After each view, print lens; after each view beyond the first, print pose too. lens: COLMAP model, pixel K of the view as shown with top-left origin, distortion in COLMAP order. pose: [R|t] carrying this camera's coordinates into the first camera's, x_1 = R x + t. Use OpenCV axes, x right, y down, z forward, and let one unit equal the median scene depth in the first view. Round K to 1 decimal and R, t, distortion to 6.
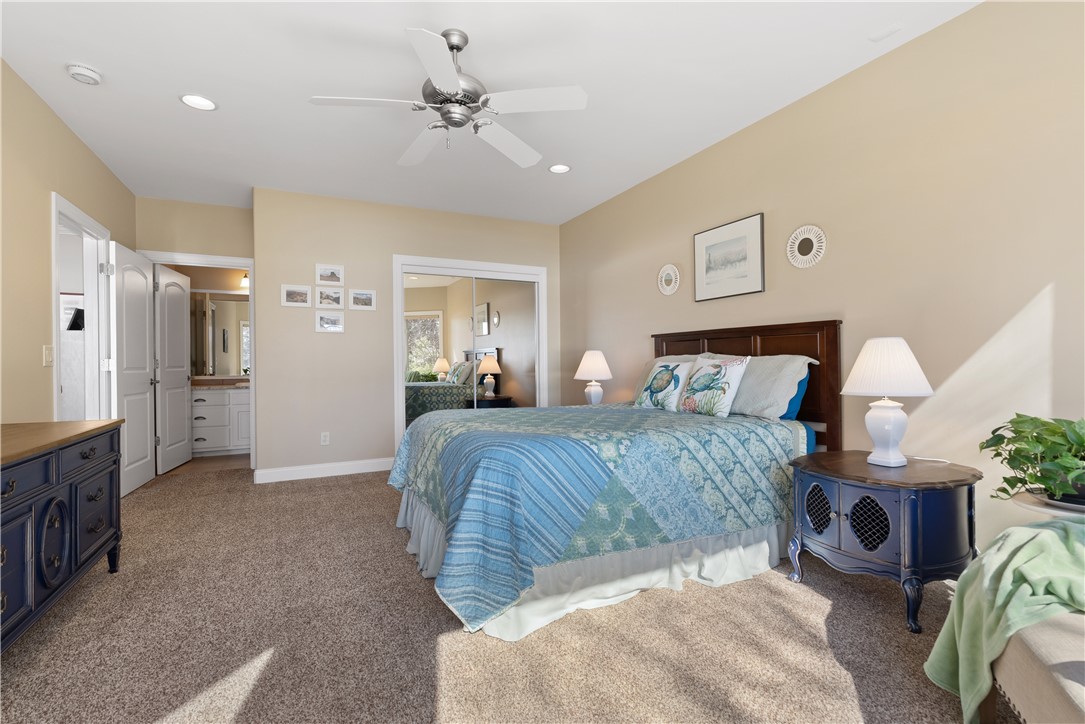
lens RADIAL K [[493.8, 0, 540.8], [0, 493.8, 359.7], [0, 0, 1]] dist [-0.004225, -0.000429]
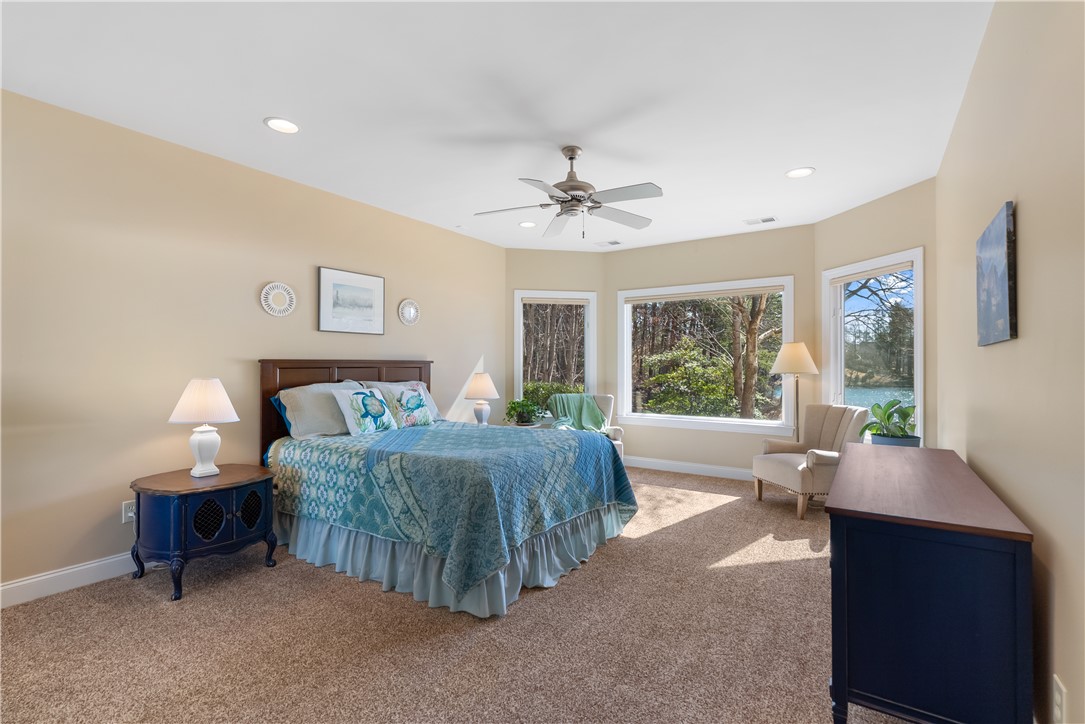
lens RADIAL K [[493.8, 0, 541.5], [0, 493.8, 363.2], [0, 0, 1]] dist [-0.004225, -0.000429]
pose [[-0.493661, 0.007817, 0.869620, -0.895454], [0.000471, 0.999962, -0.008721, -0.043211], [-0.869655, -0.003896, -0.493645, 1.198358]]
